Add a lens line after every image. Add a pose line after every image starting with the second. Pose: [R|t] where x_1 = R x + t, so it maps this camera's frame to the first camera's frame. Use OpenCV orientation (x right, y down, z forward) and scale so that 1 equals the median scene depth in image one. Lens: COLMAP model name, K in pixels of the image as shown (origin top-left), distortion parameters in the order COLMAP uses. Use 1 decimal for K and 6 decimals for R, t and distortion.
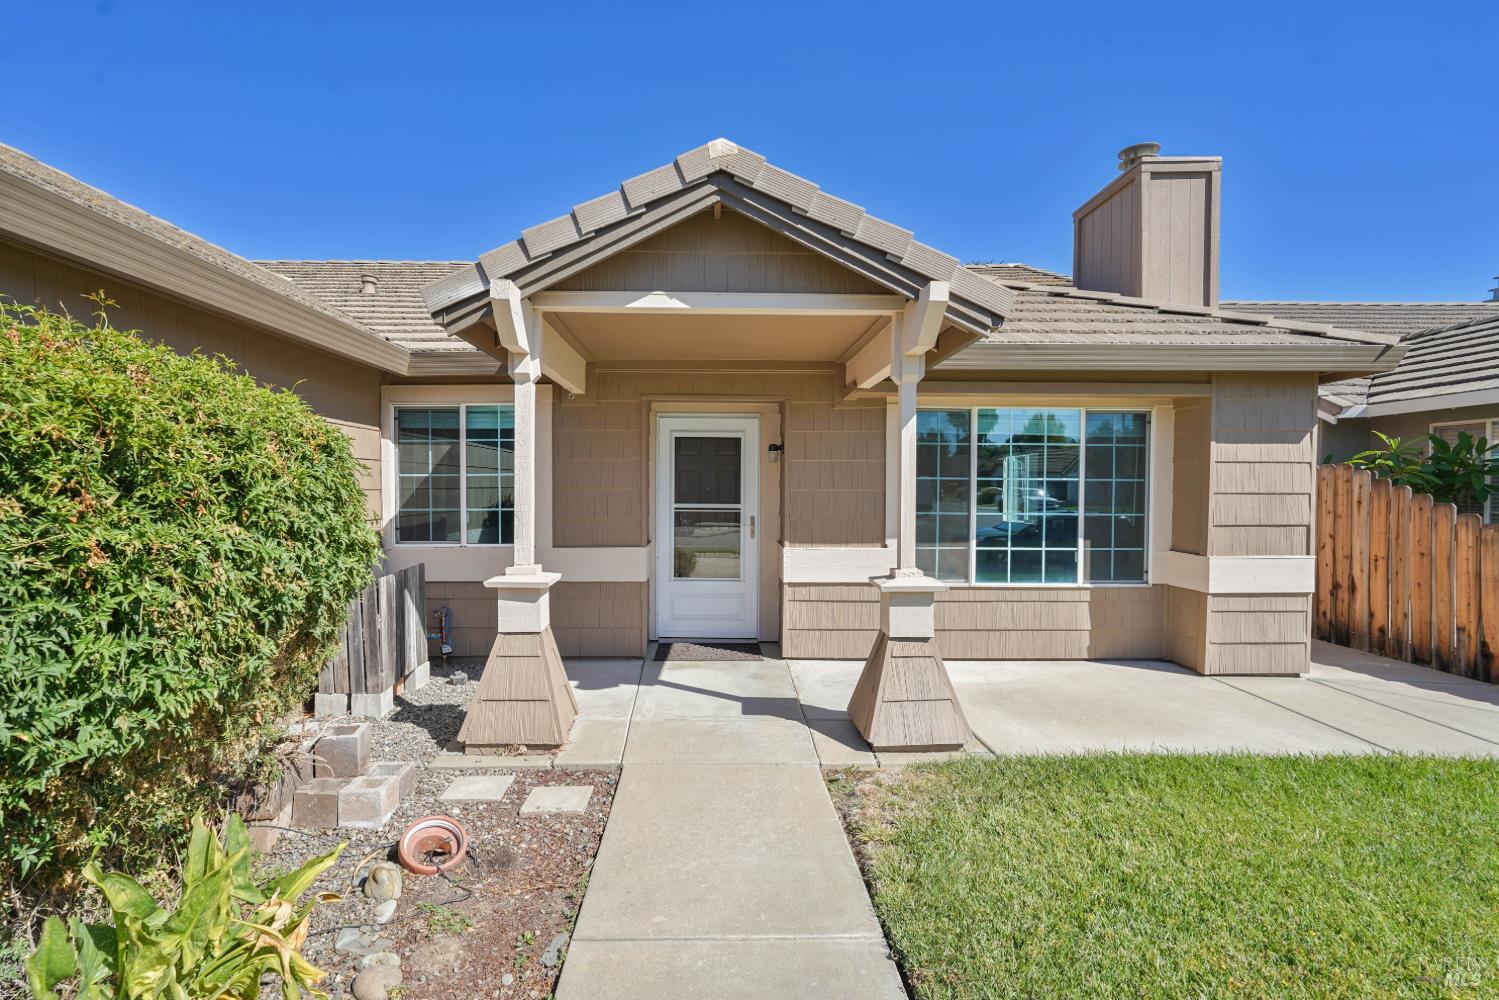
lens RADIAL K [[722.4, 0, 710.4], [0, 722.4, 506.3], [0, 0, 1]] dist [-0.005093, 0.000470]
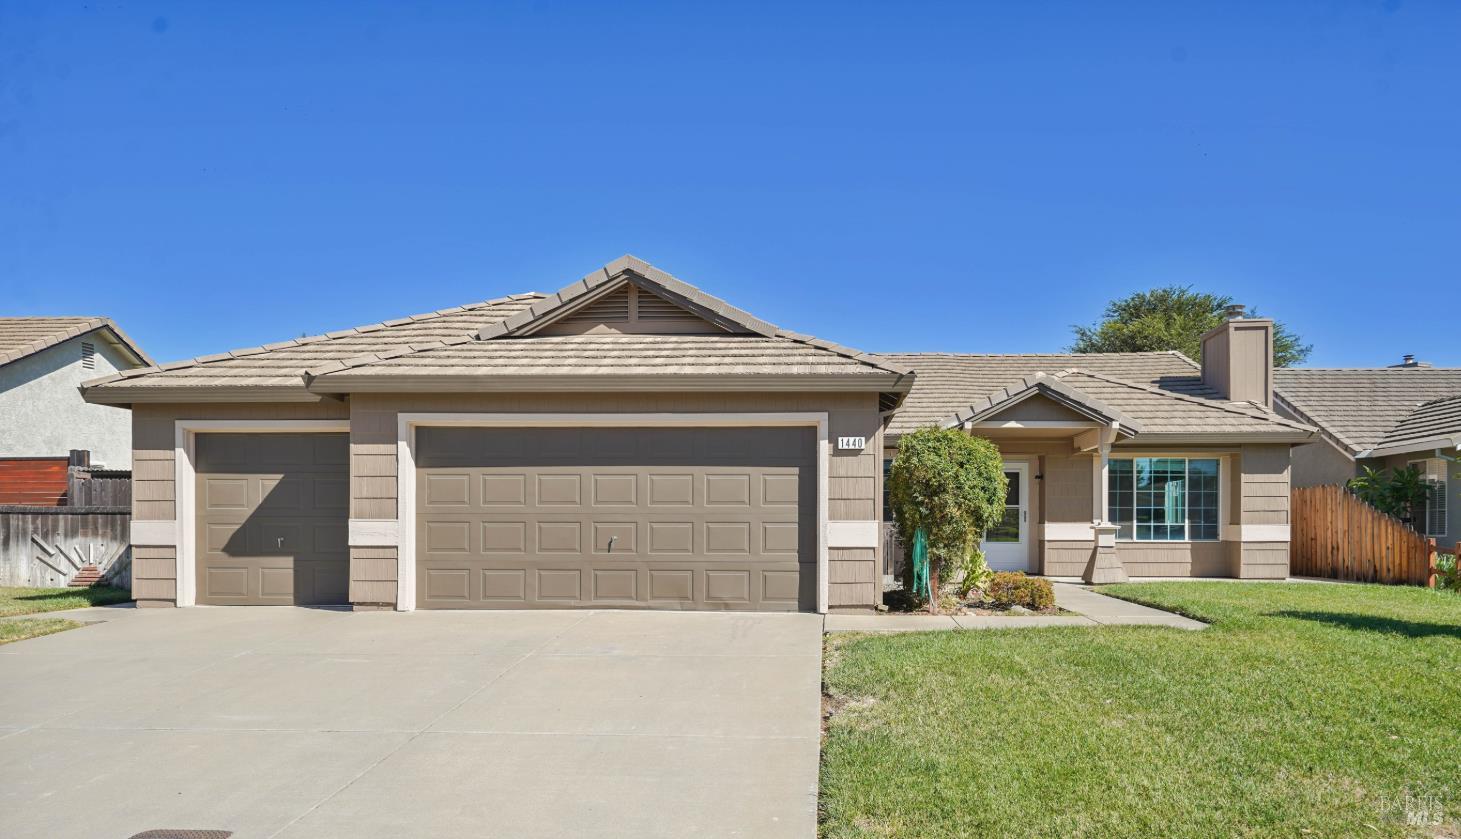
lens RADIAL K [[914.0, 0, 796.7], [0, 914.0, 541.2], [0, 0, 1]] dist [-0.007609, 0.002406]
pose [[0.998948, -0.003068, -0.045753, -0.514228], [0.002593, 0.999942, -0.010441, 0.136026], [0.045783, 0.010311, 0.998898, -1.750956]]
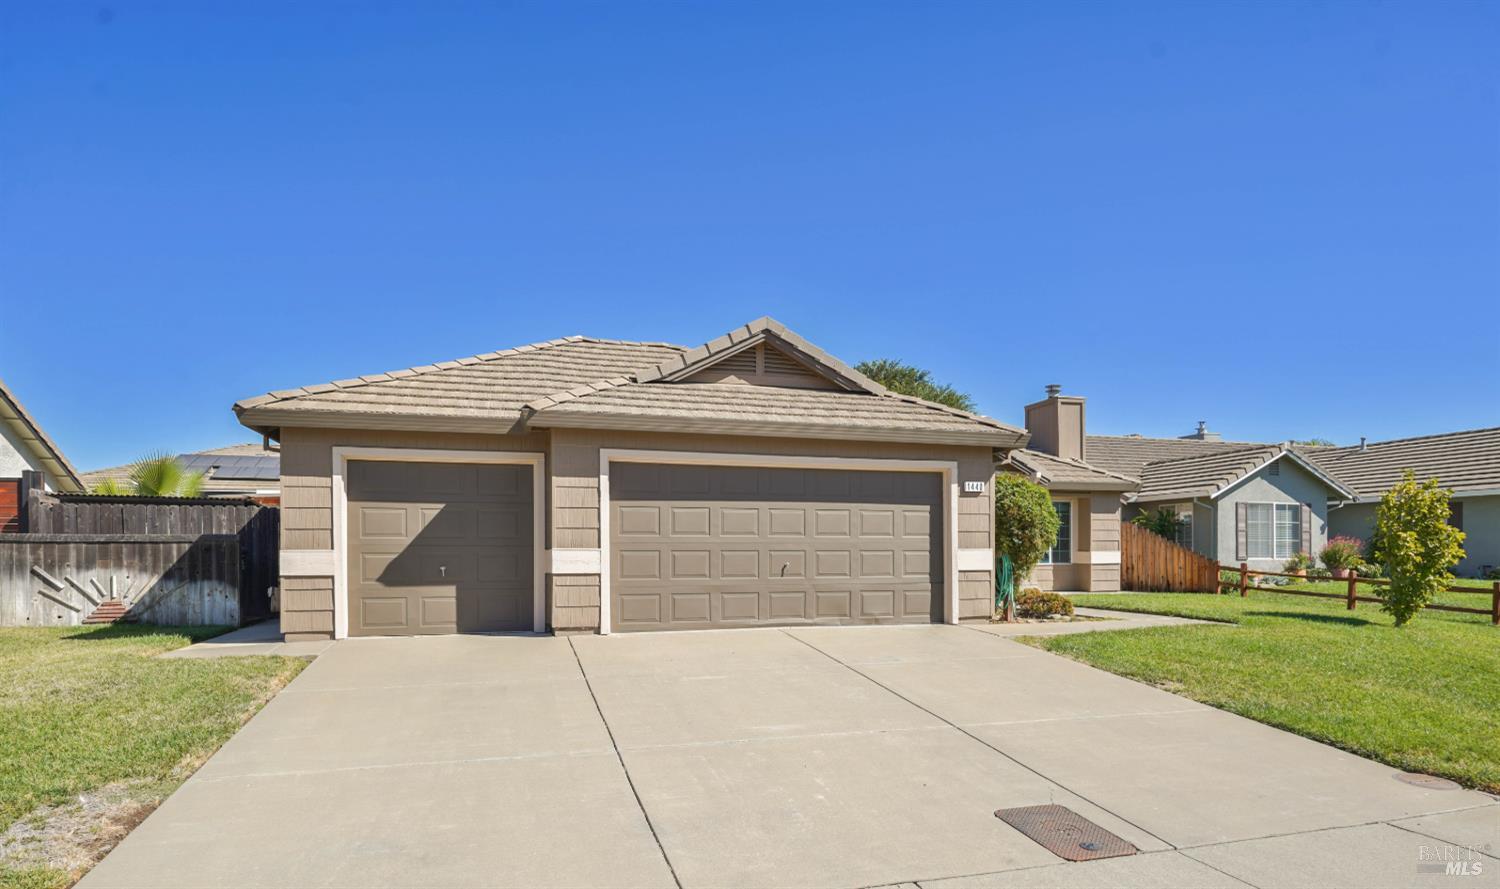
lens RADIAL K [[814.5, 0, 753.6], [0, 814.5, 567.5], [0, 0, 1]] dist [-0.011599, -0.000695]
pose [[0.961259, -0.012314, 0.275372, -1.468847], [0.014770, 0.999867, -0.006847, 0.128927], [-0.275251, 0.010649, 0.961313, -1.721451]]
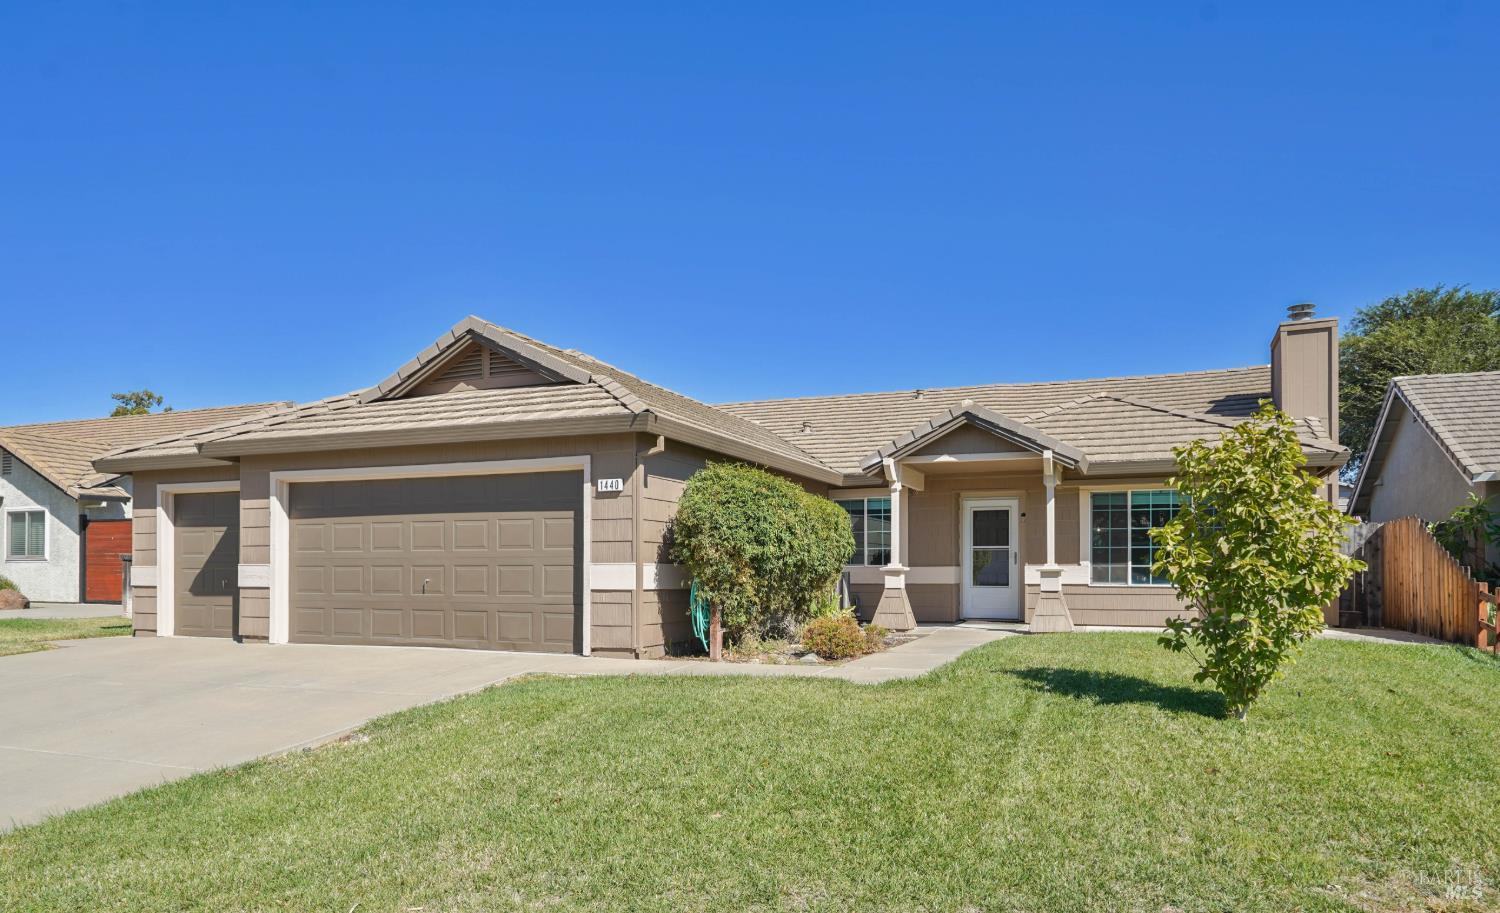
lens RADIAL K [[903.6, 0, 795.9], [0, 903.6, 576.7], [0, 0, 1]] dist [-0.010396, -0.000048]
pose [[0.934042, -0.003655, -0.357145, 0.393632], [-0.003768, 0.999791, -0.020084, 0.137199], [0.357144, 0.020105, 0.933833, -1.491996]]
